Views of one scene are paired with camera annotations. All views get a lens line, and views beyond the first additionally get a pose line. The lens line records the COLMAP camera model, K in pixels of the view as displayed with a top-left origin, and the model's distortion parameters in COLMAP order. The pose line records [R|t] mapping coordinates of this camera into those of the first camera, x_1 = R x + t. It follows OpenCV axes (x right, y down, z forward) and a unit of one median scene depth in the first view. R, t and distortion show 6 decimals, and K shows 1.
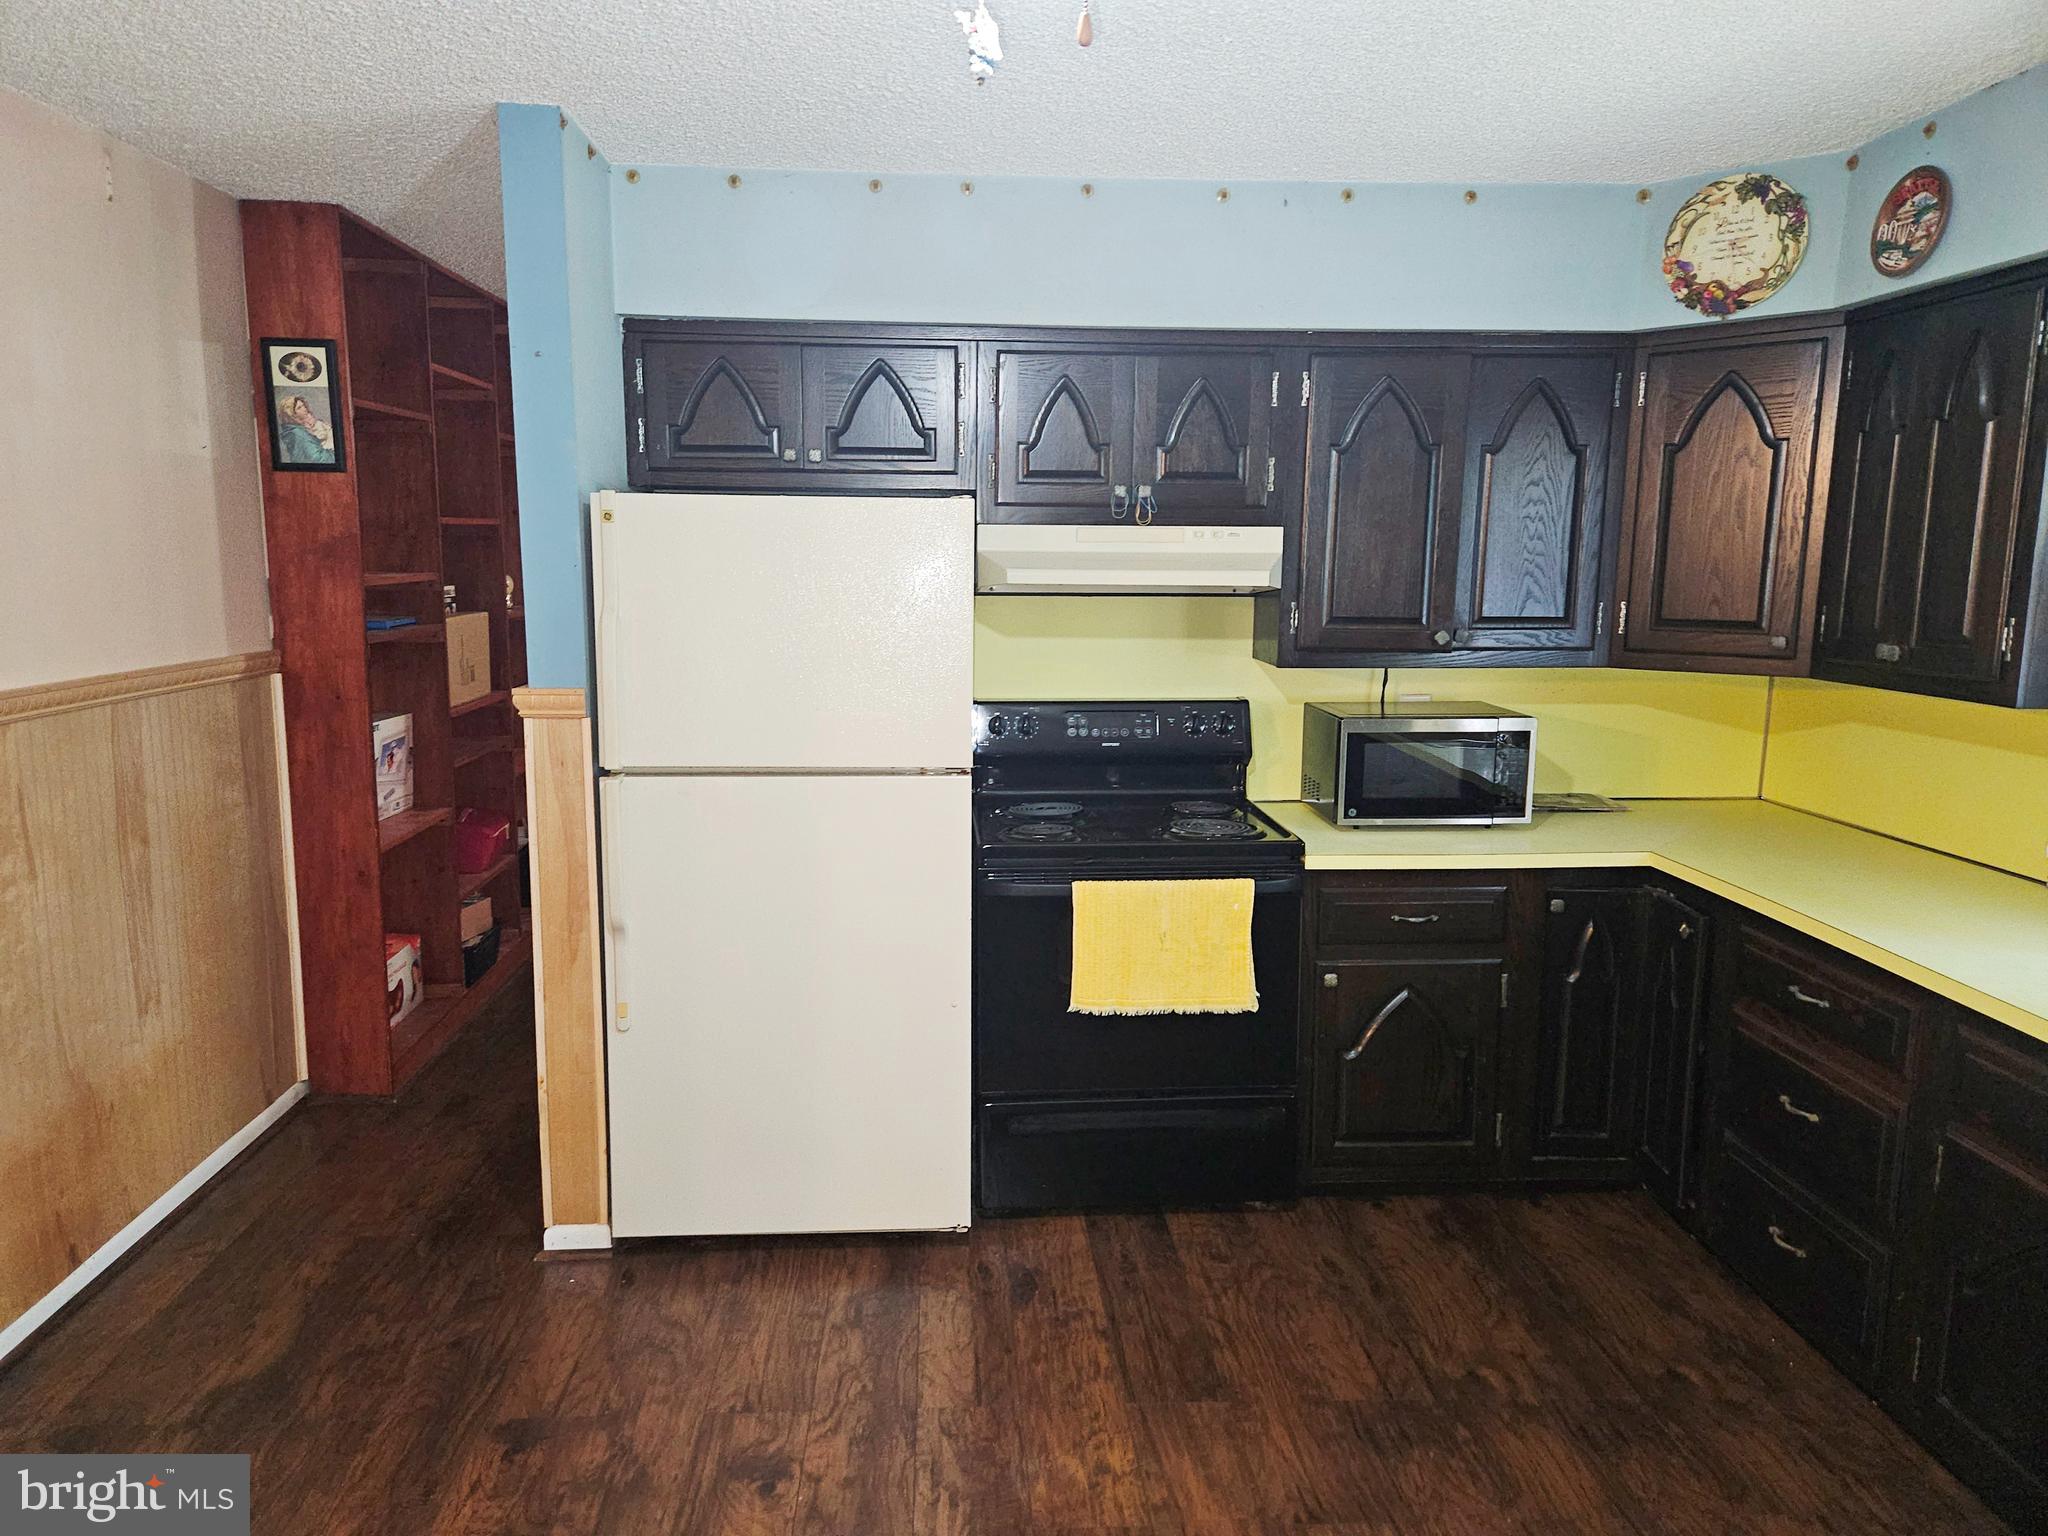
lens RADIAL K [[1335.2, 0, 1018.8], [0, 1335.2, 772.8], [0, 0, 1]] dist [0.076188, -0.057156]
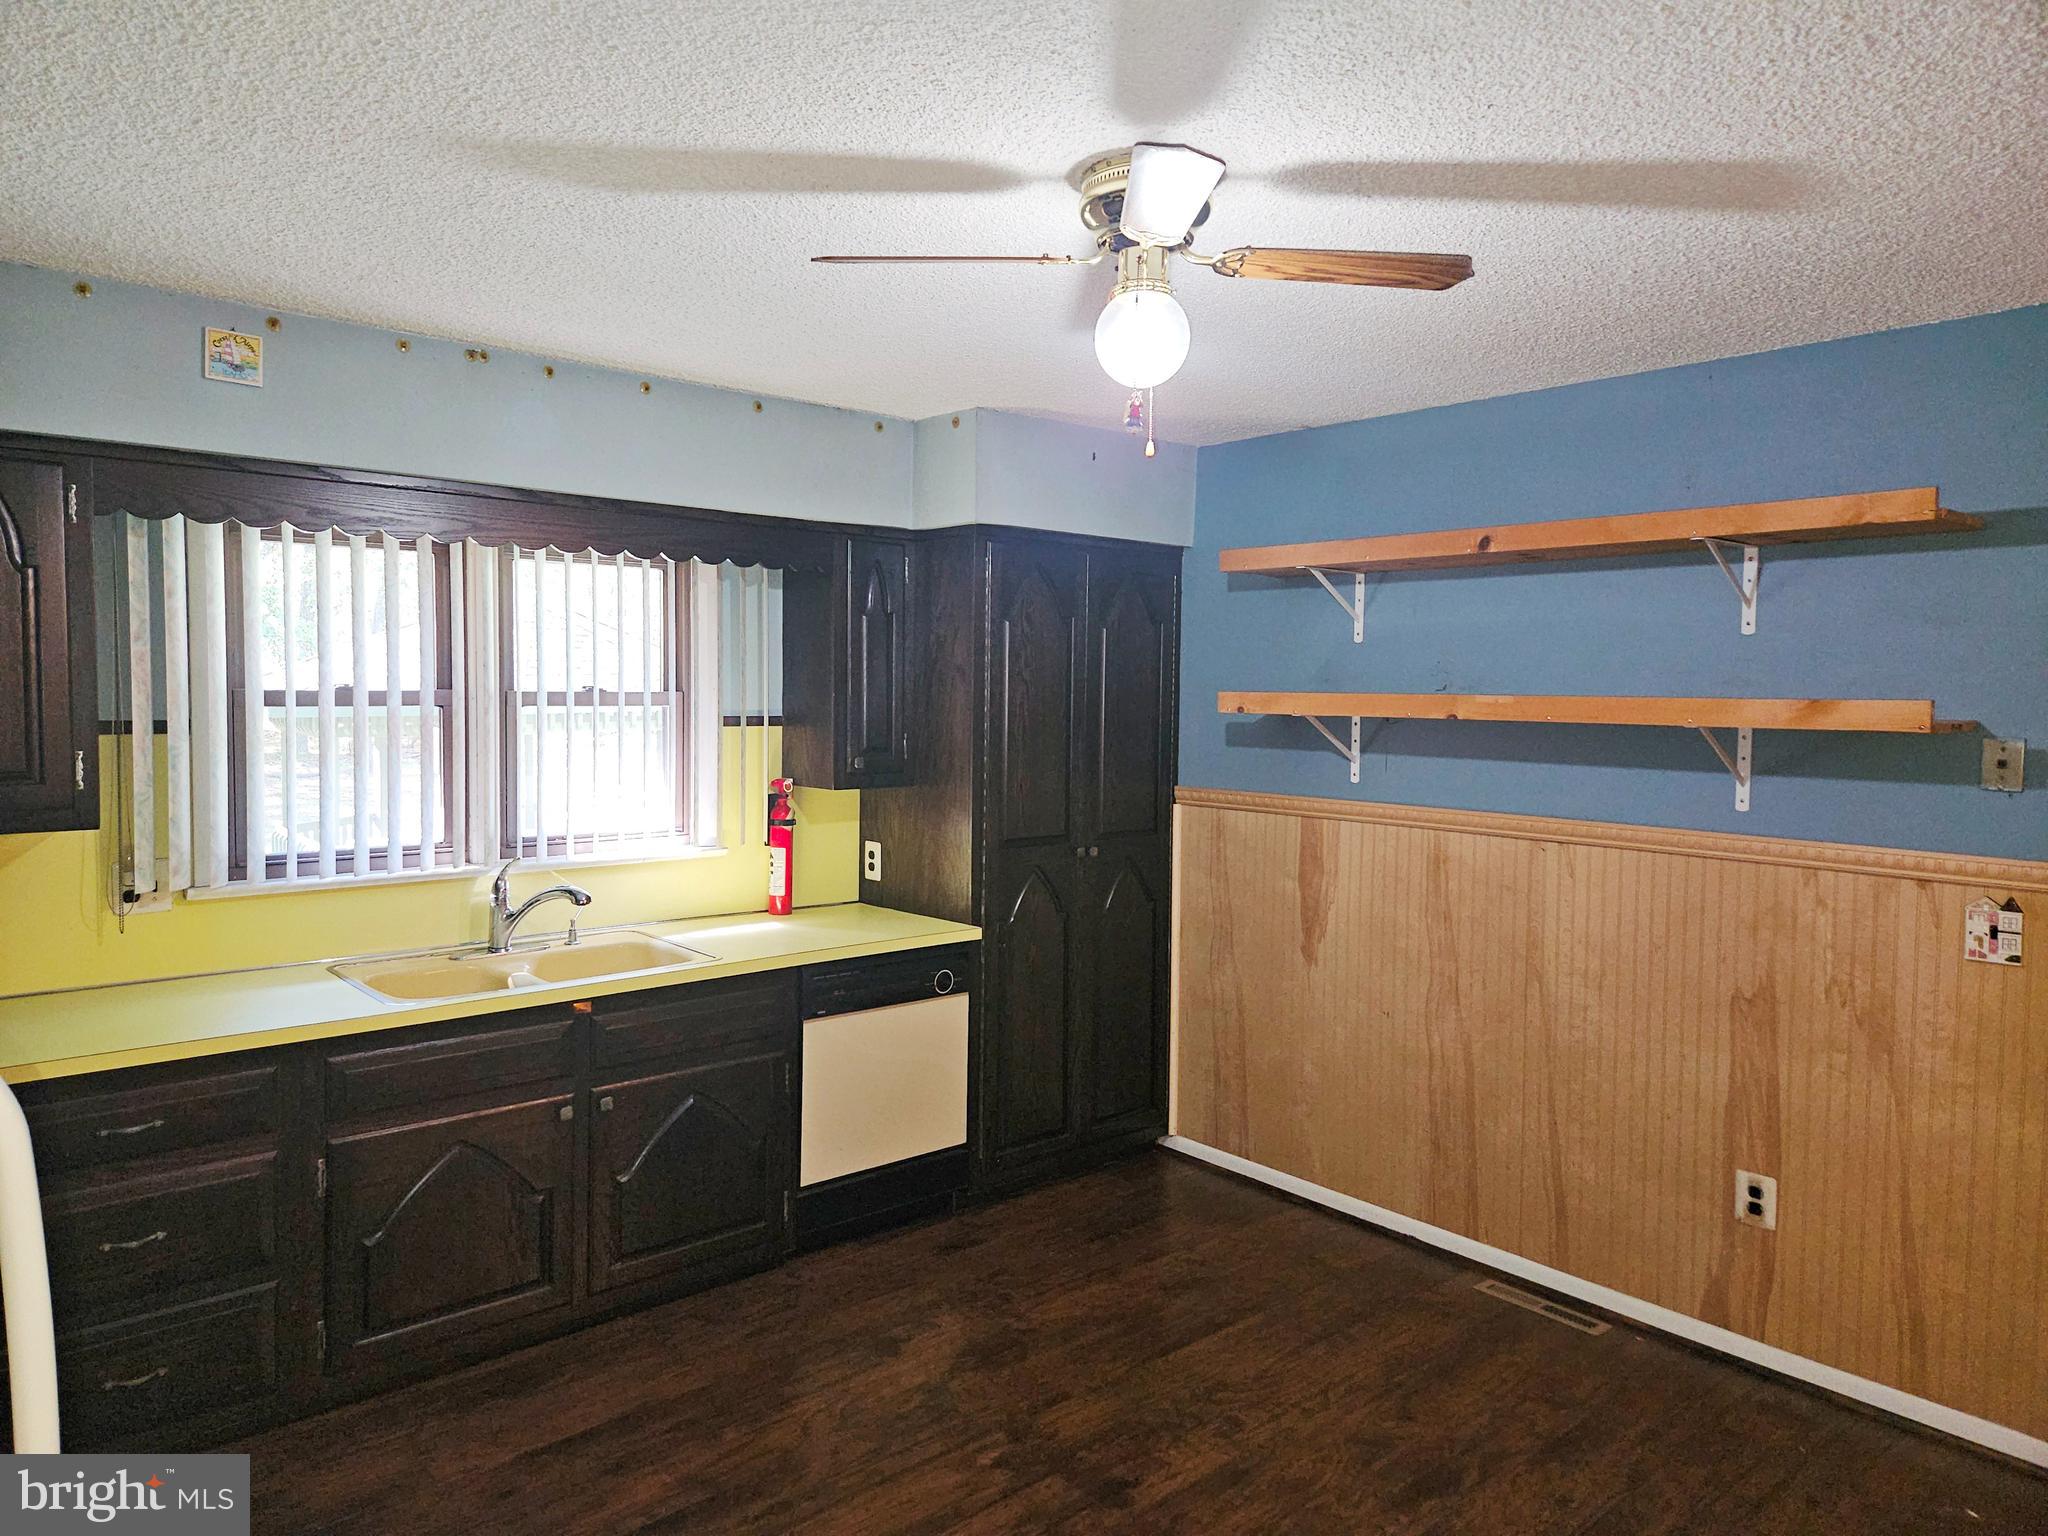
lens RADIAL K [[1335.2, 0, 1018.8], [0, 1335.2, 772.8], [0, 0, 1]] dist [0.076188, -0.057156]
pose [[-0.592191, -0.067415, 0.802972, -0.535122], [0.120496, 0.977881, 0.170966, -0.165152], [-0.796737, 0.198000, -0.570970, 0.875608]]
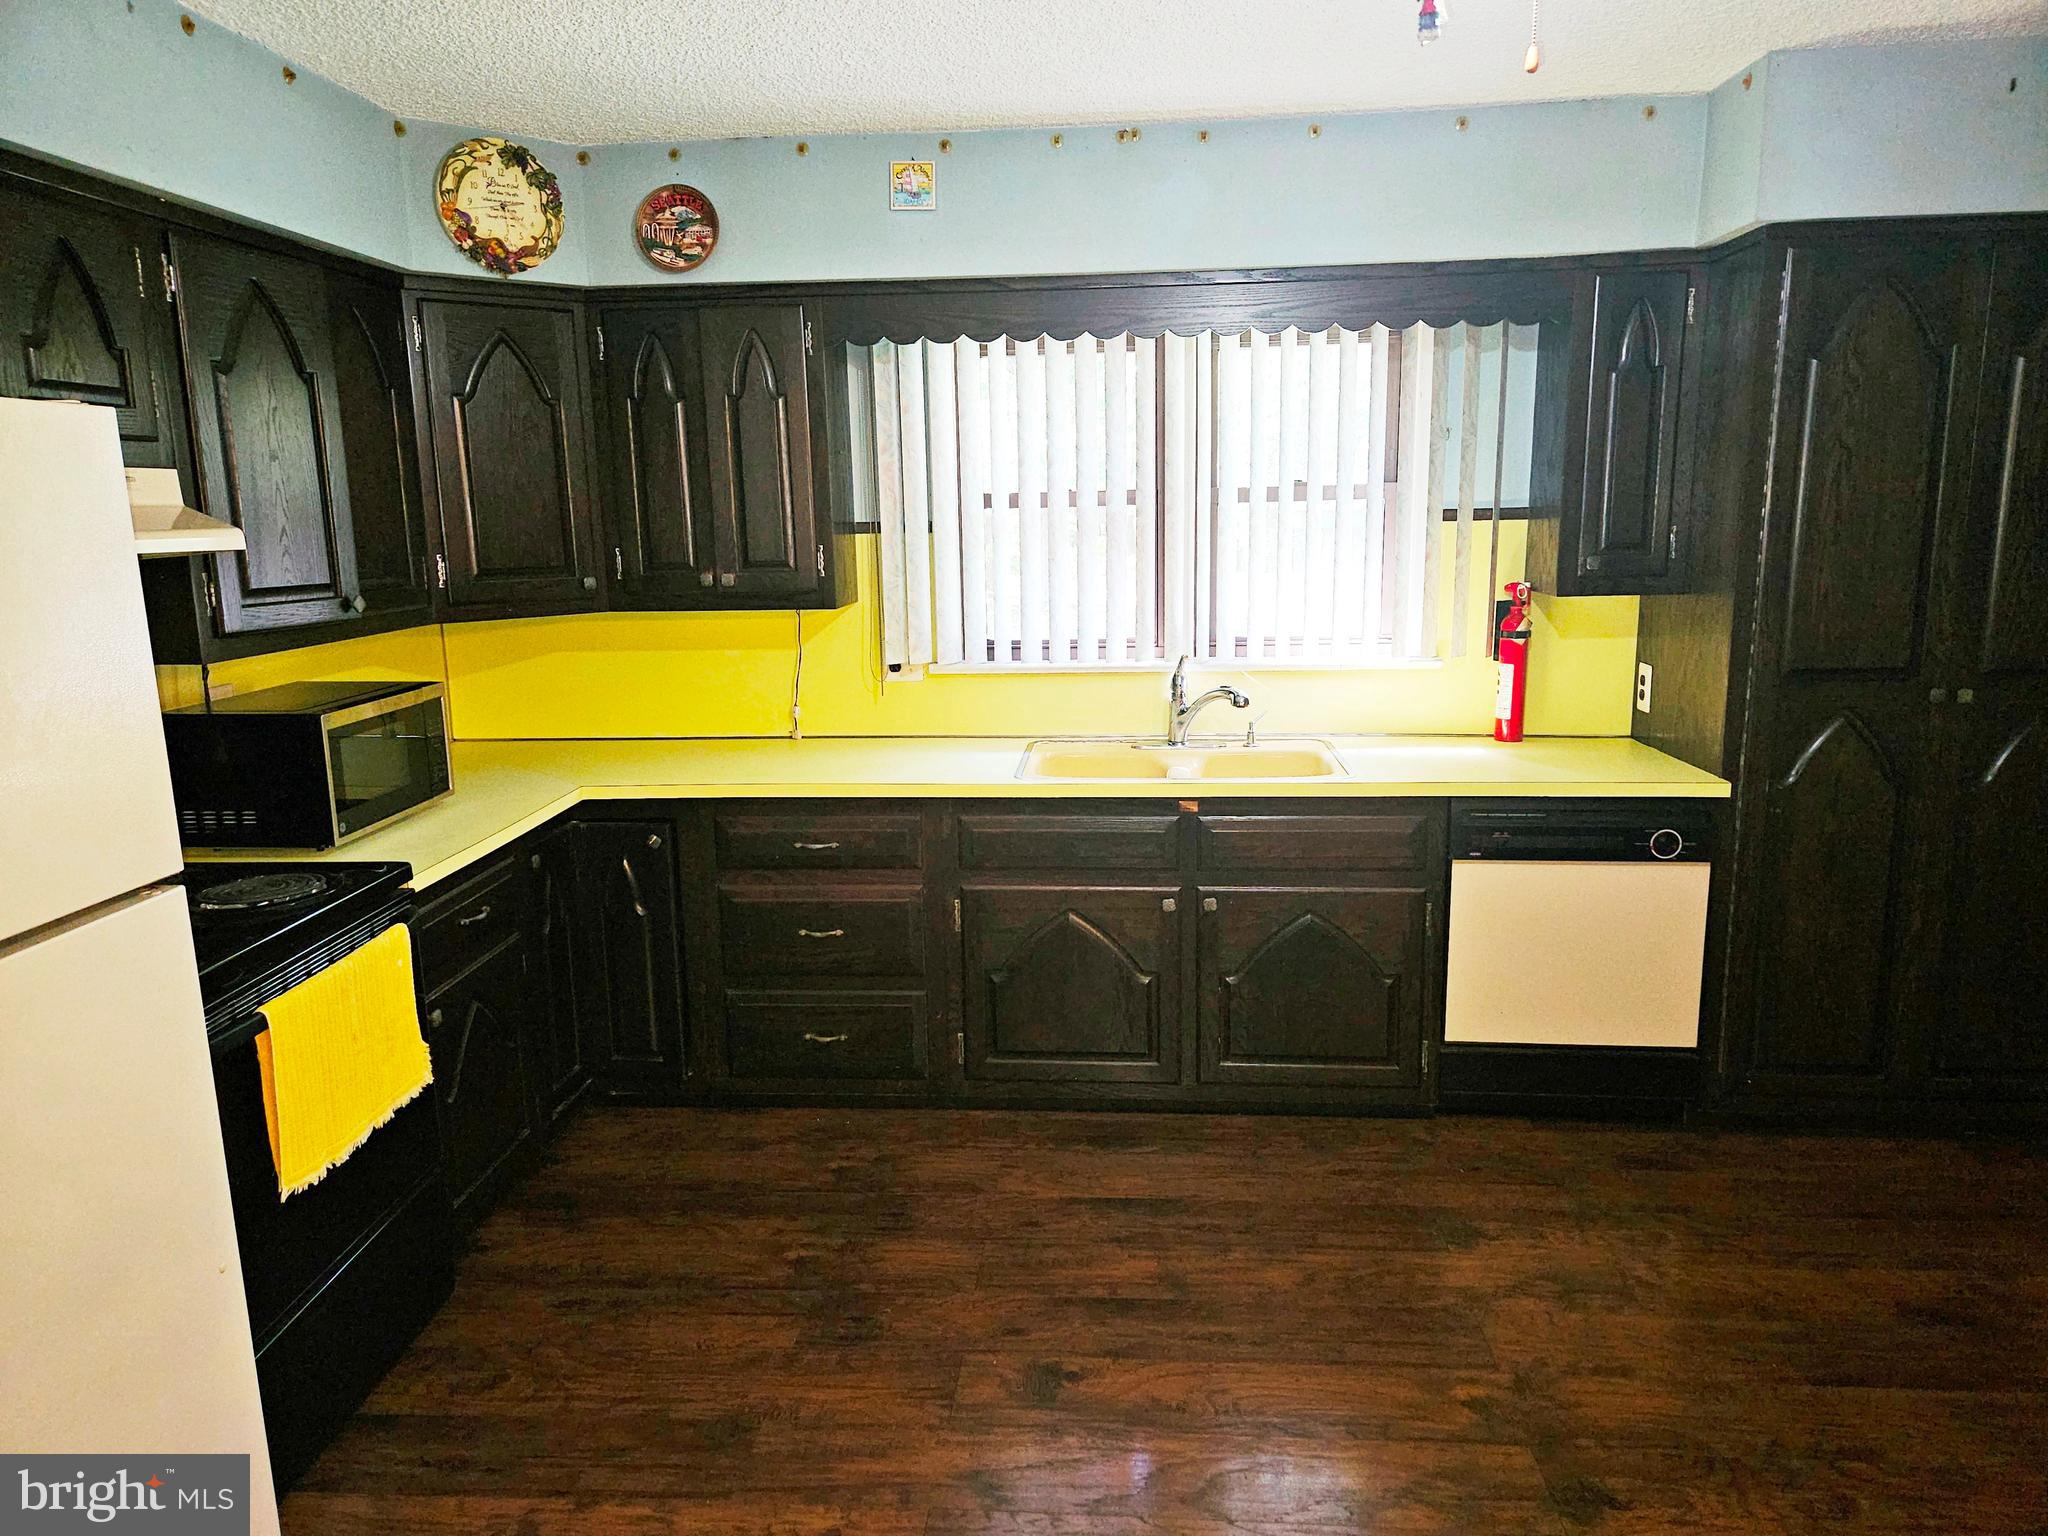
lens RADIAL K [[1335.2, 0, 1018.8], [0, 1335.2, 772.8], [0, 0, 1]] dist [0.076188, -0.057156]
pose [[0.145399, -0.204233, 0.968064, -0.527558], [0.187173, 0.966471, 0.175784, -0.077333], [-0.971507, 0.155637, 0.178750, 0.504575]]
